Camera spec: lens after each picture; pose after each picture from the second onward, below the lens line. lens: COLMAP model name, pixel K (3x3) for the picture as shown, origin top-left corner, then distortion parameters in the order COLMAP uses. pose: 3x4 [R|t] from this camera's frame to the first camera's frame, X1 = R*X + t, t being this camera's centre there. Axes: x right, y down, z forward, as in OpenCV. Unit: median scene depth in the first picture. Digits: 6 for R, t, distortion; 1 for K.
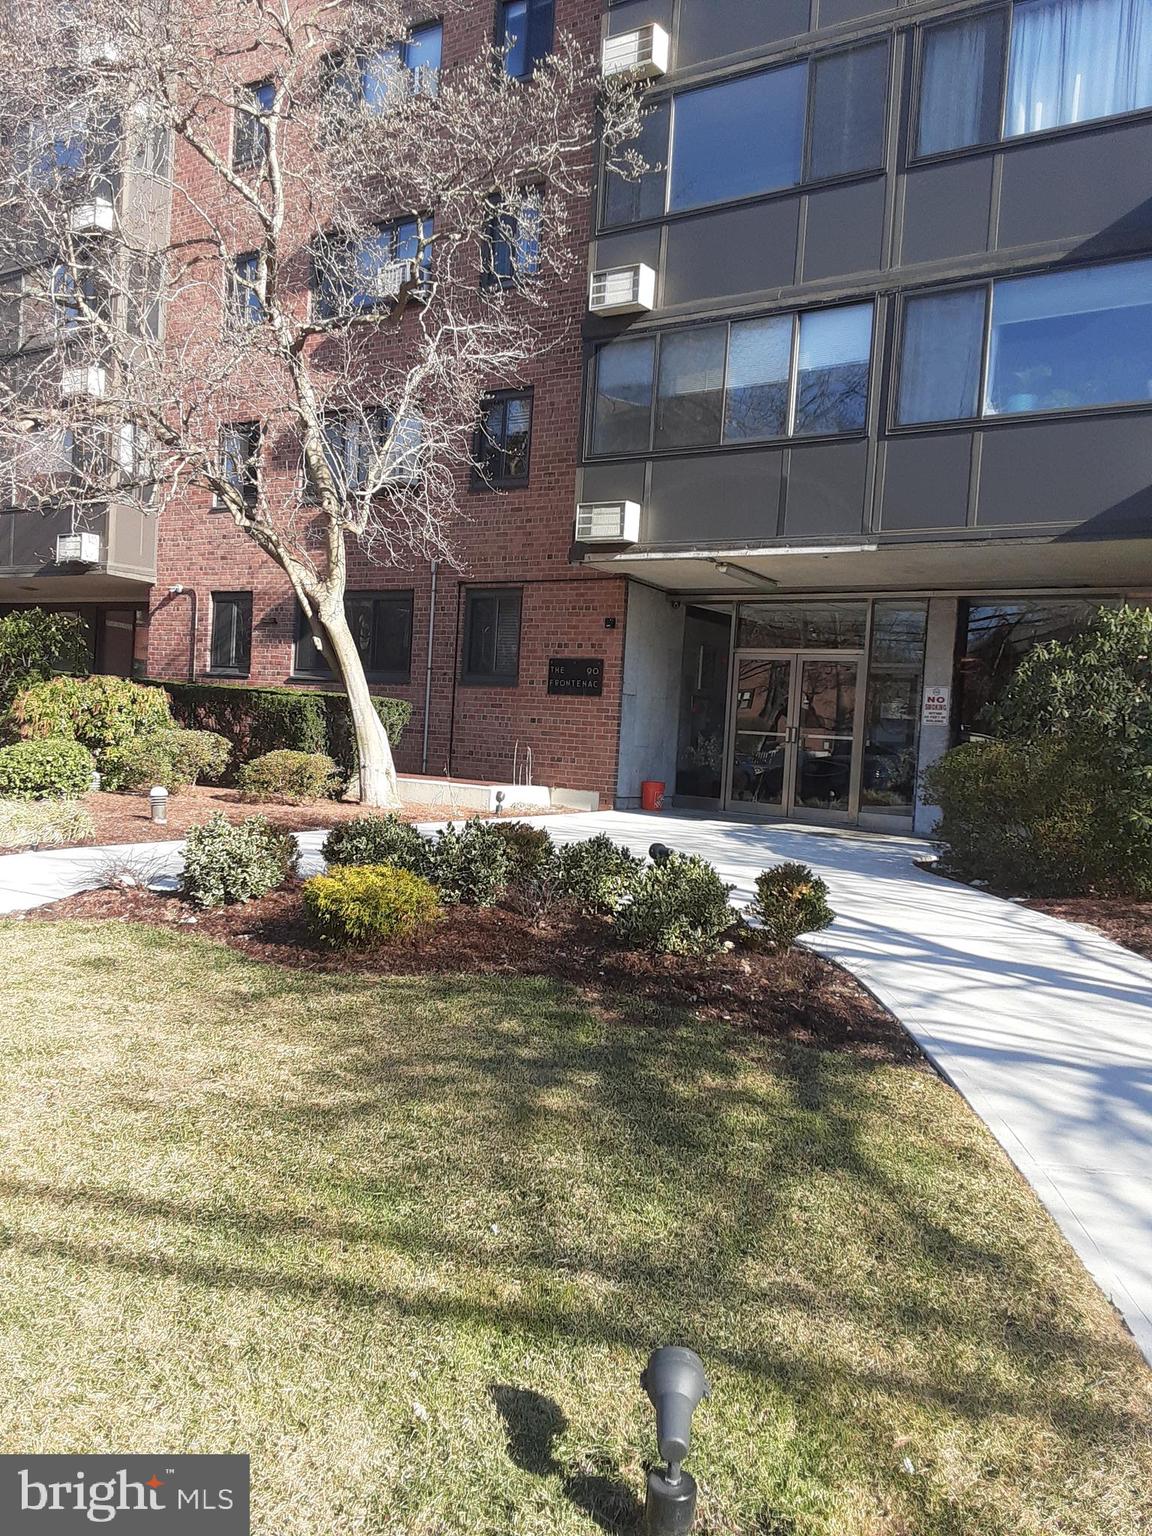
lens RADIAL K [[1244.4, 0, 590.5], [0, 1244.4, 765.7], [0, 0, 1]] dist [0.122468, -0.161471]
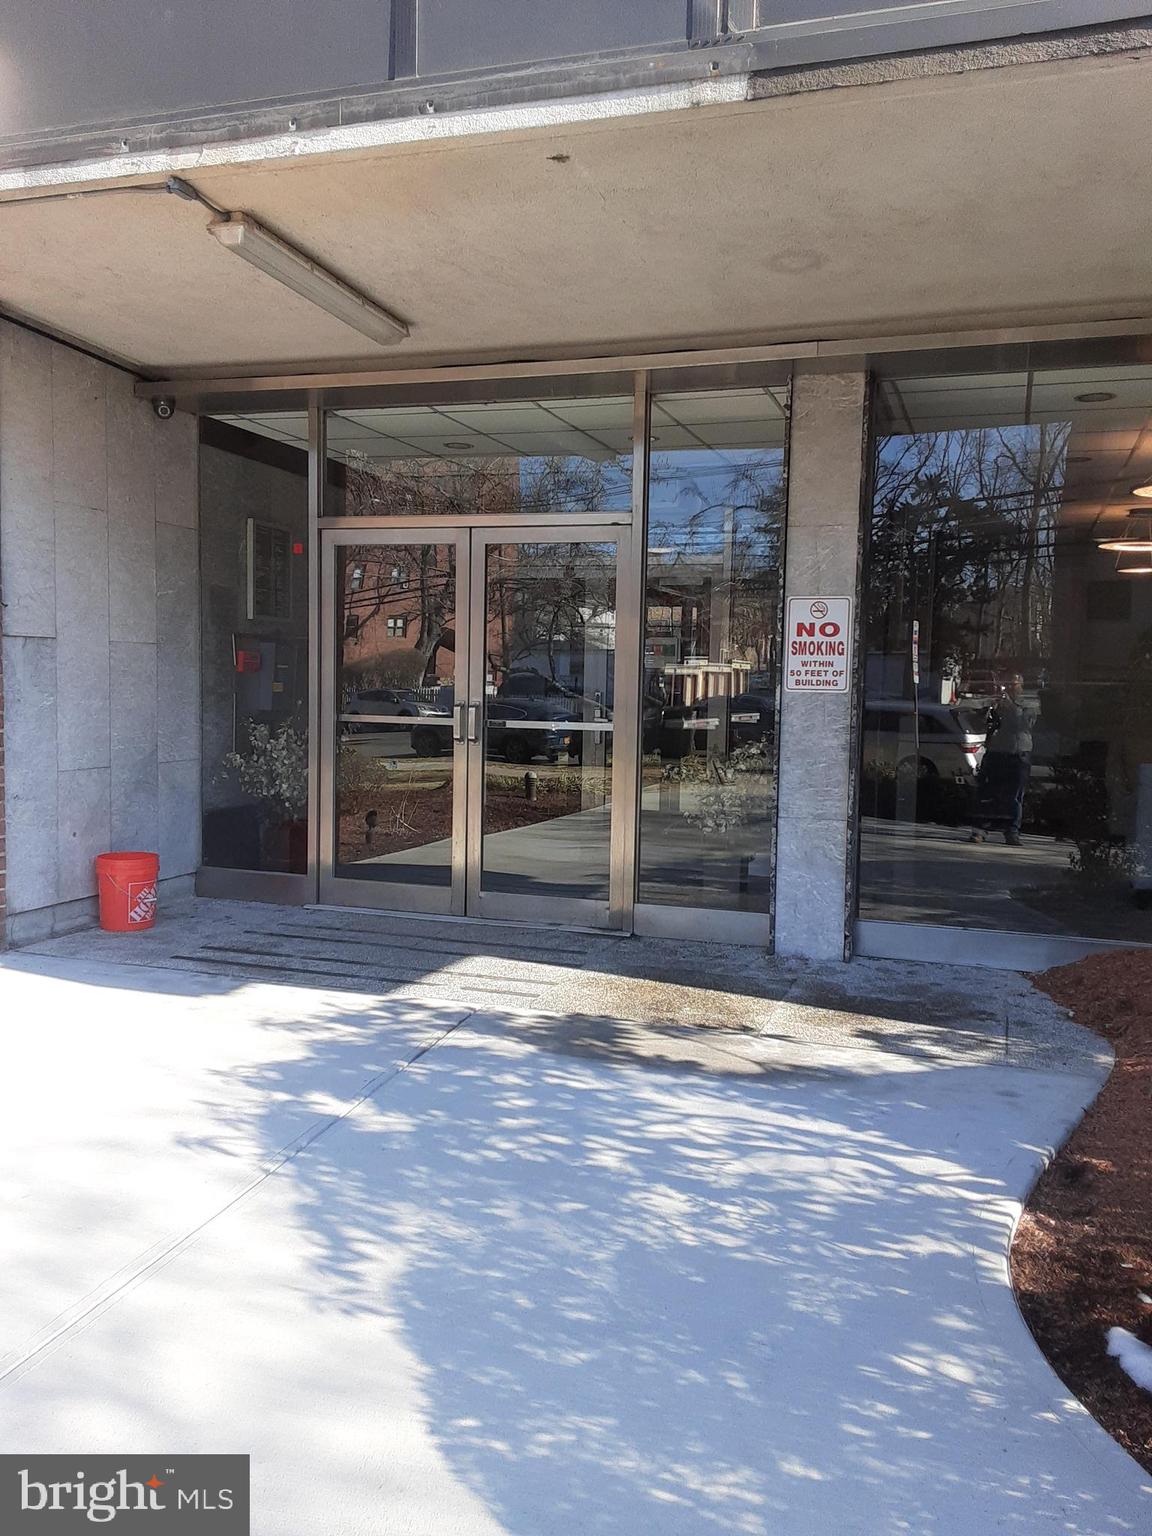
lens RADIAL K [[1244.4, 0, 590.5], [0, 1244.4, 765.7], [0, 0, 1]] dist [0.122468, -0.161471]
pose [[0.962833, -0.059619, 0.263435, 0.095964], [0.044150, 0.996956, 0.064259, -0.037919], [-0.266465, -0.050240, 0.962534, 0.627662]]
